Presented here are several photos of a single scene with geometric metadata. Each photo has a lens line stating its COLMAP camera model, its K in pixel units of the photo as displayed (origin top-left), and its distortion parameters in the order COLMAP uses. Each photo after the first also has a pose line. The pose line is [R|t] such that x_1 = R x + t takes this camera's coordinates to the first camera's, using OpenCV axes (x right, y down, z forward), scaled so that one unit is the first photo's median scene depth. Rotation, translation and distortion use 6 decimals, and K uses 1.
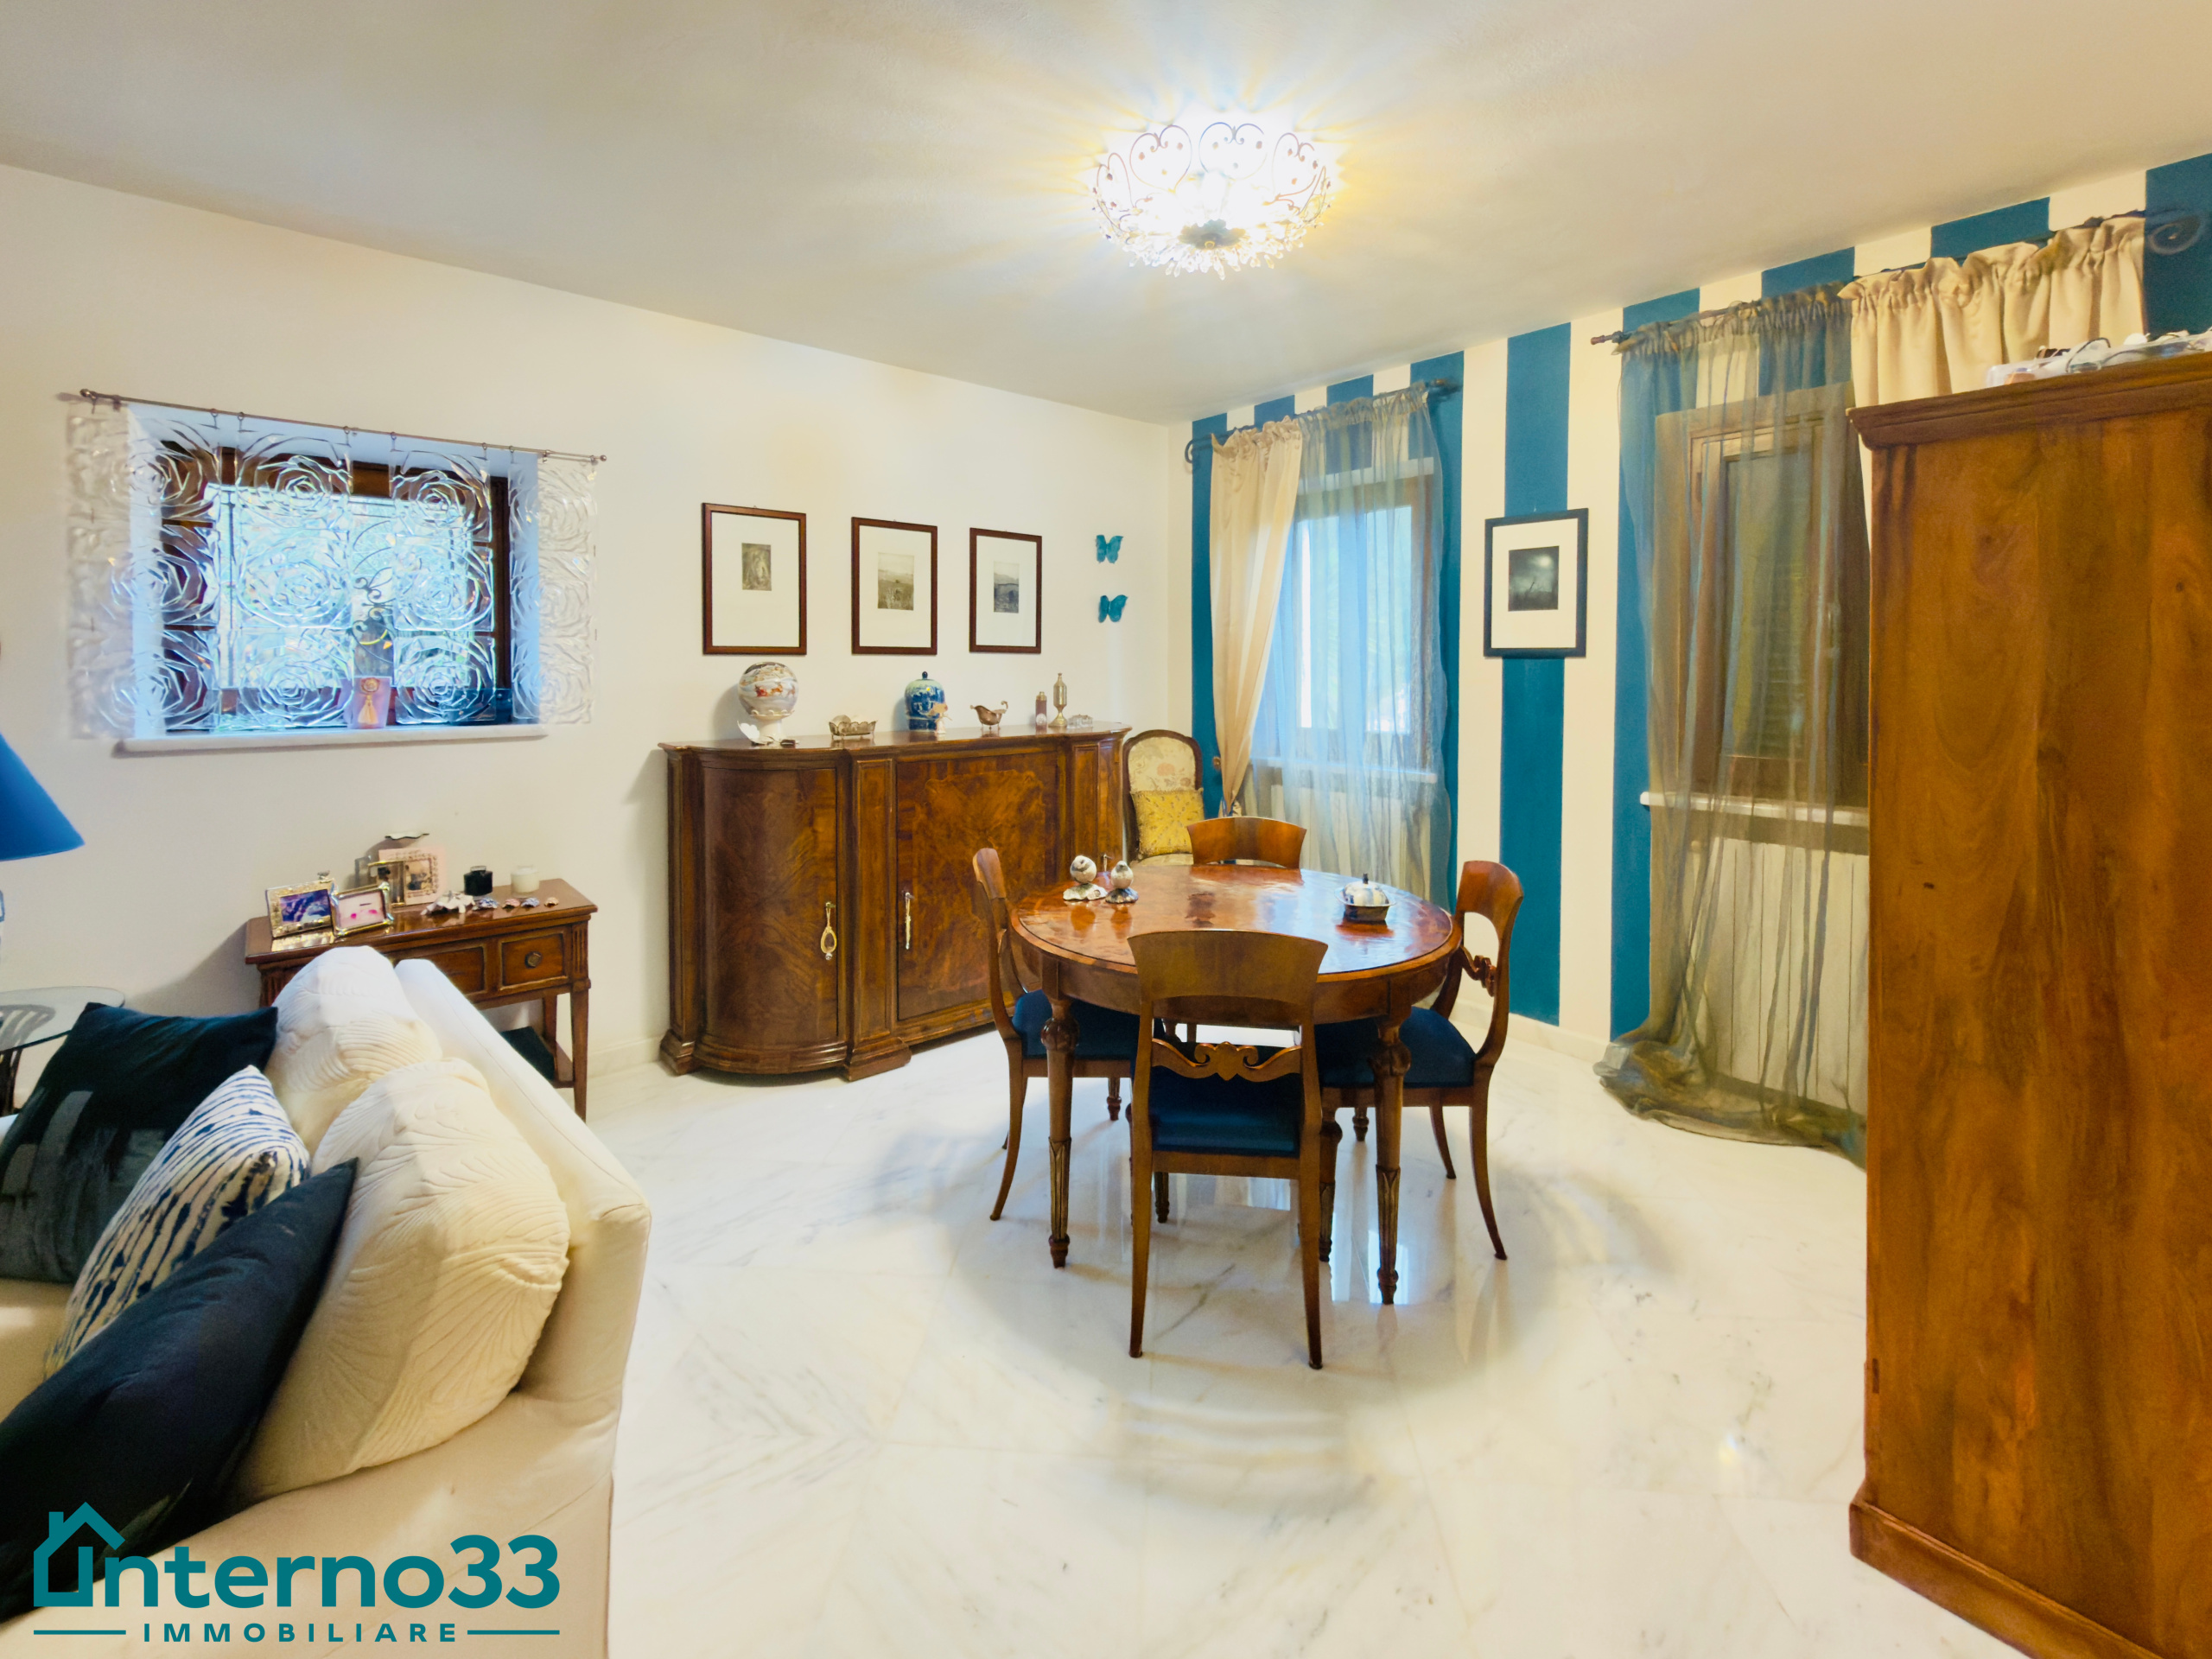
lens RADIAL K [[946.3, 0, 1106.9], [0, 946.3, 776.5], [0, 0, 1]] dist [0.000355, -0.000069]
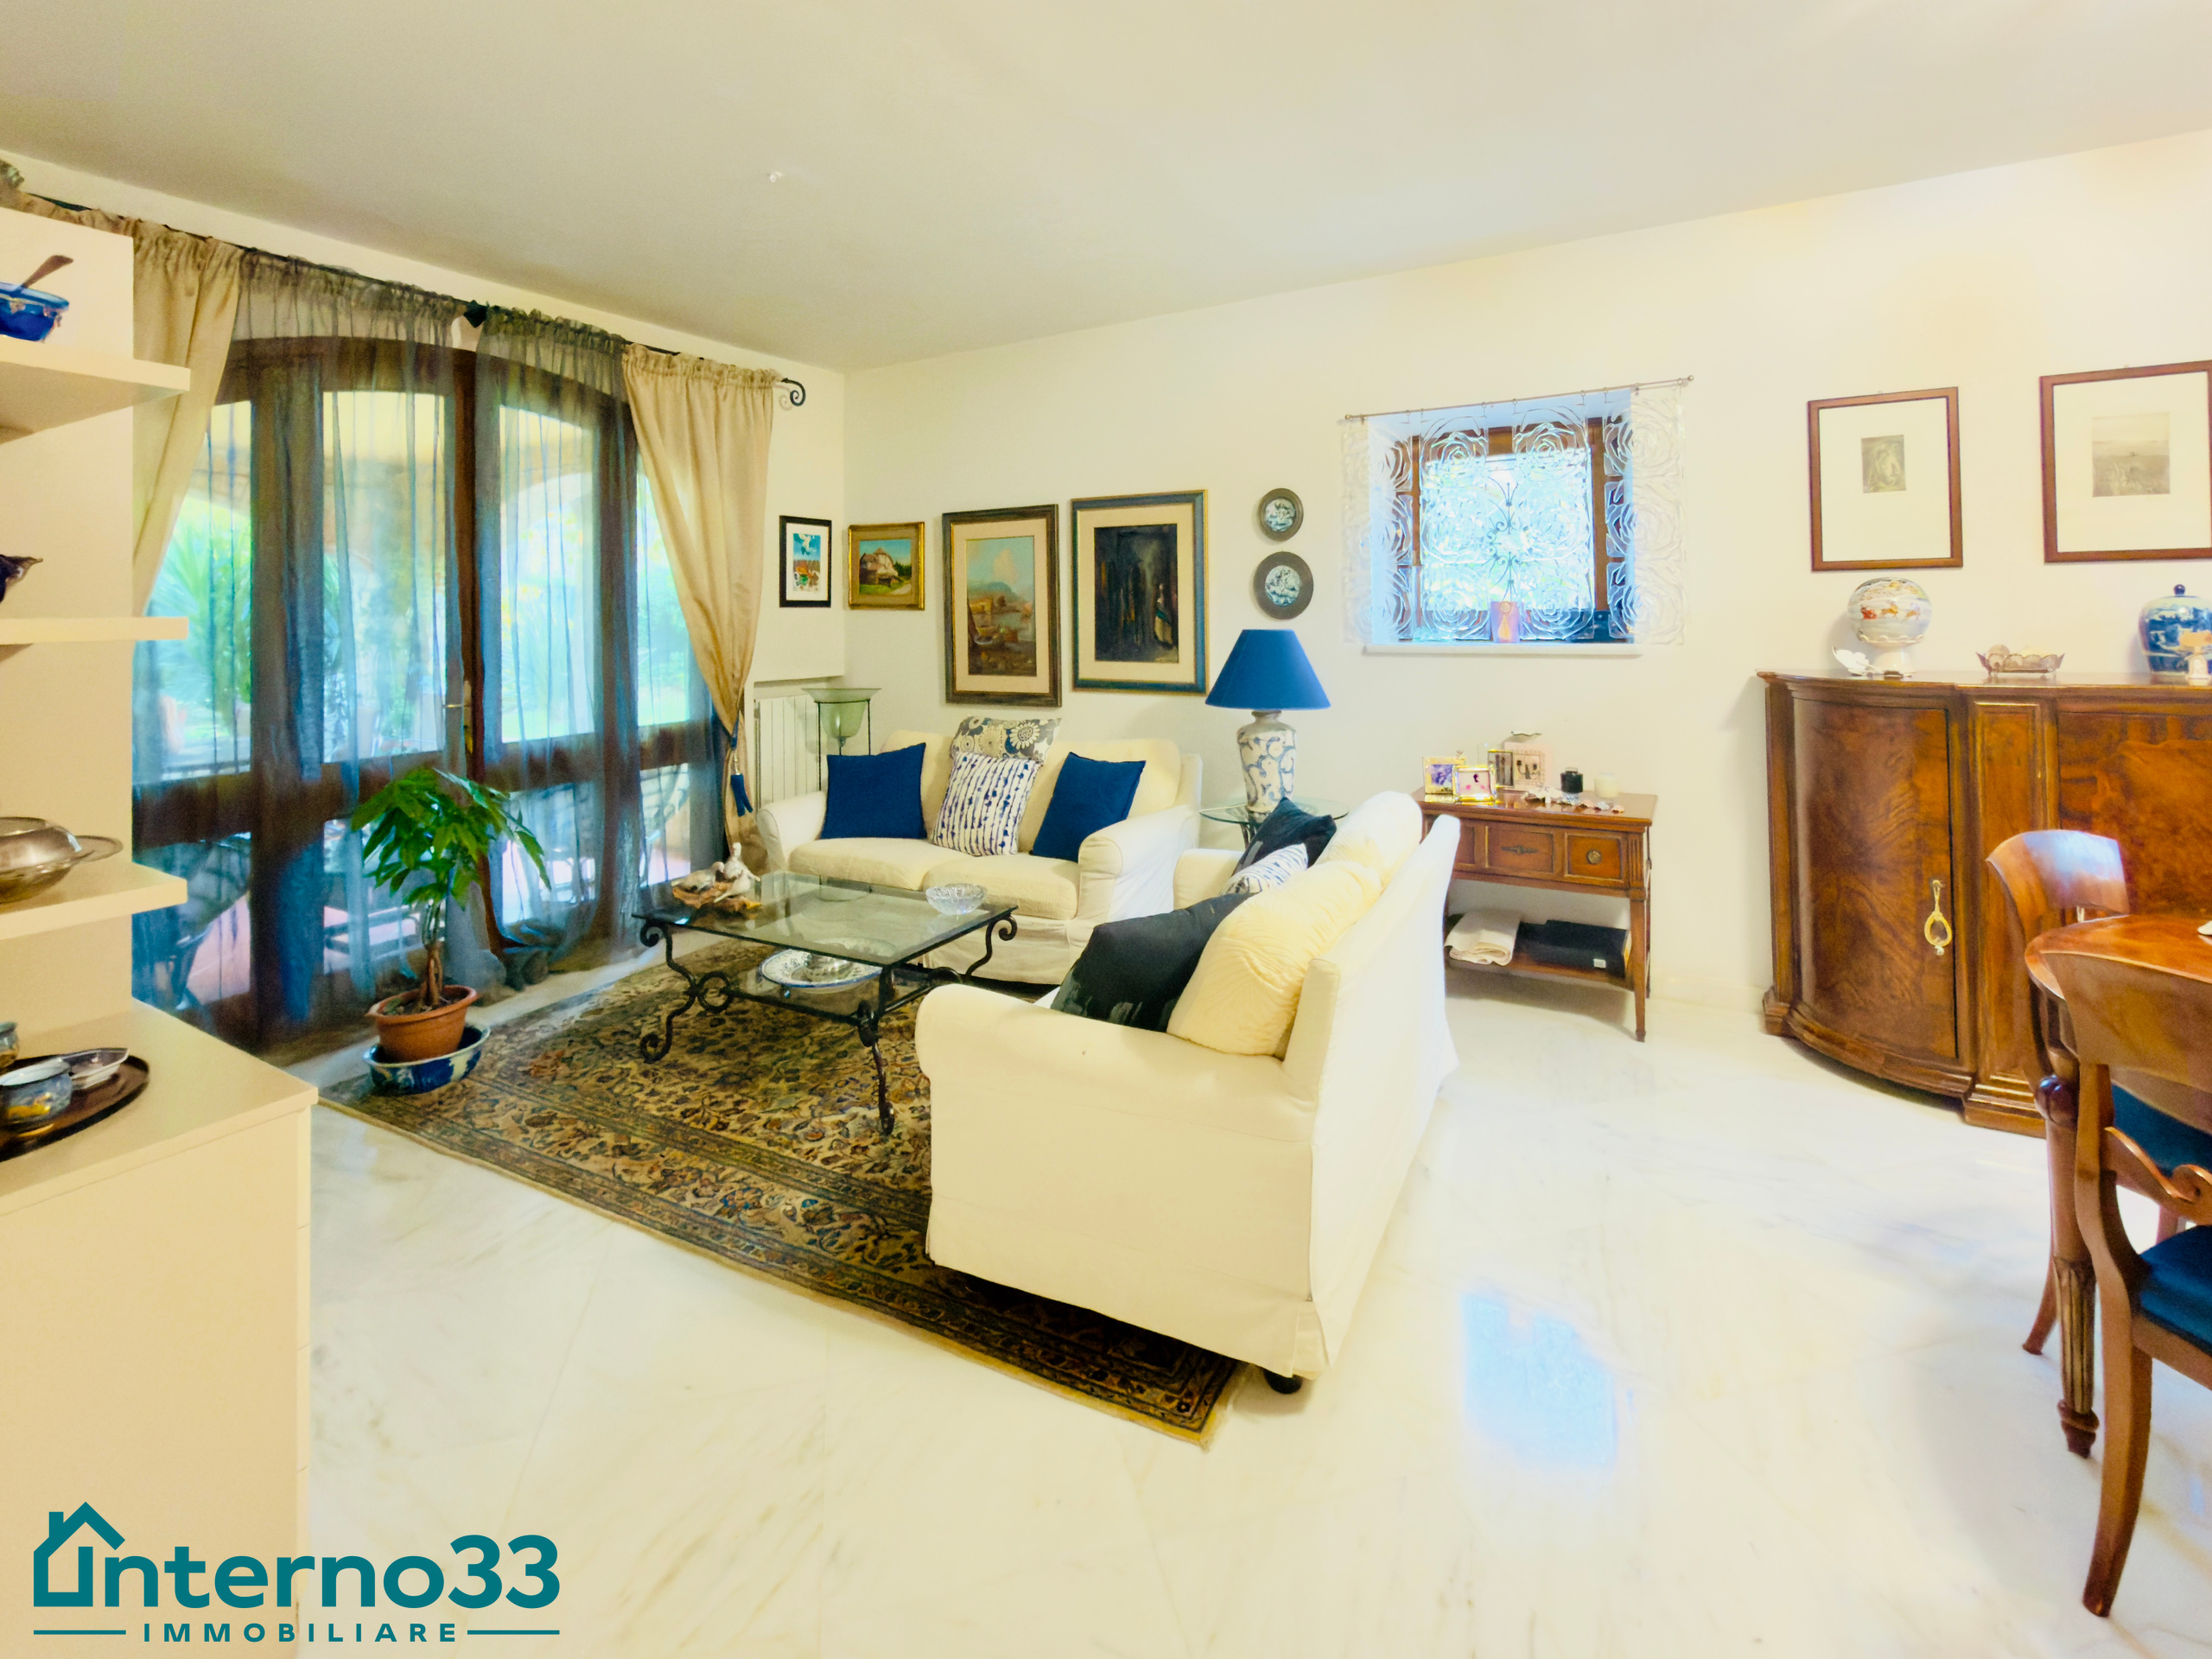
lens RADIAL K [[986.2, 0, 1117.1], [0, 986.2, 764.8], [0, 0, 1]] dist [-0.000728, -0.000099]
pose [[0.346820, 0.138039, -0.927718, 0.244270], [-0.095305, 0.989178, 0.111555, 0.010904], [0.933077, 0.049727, 0.356222, 0.061636]]
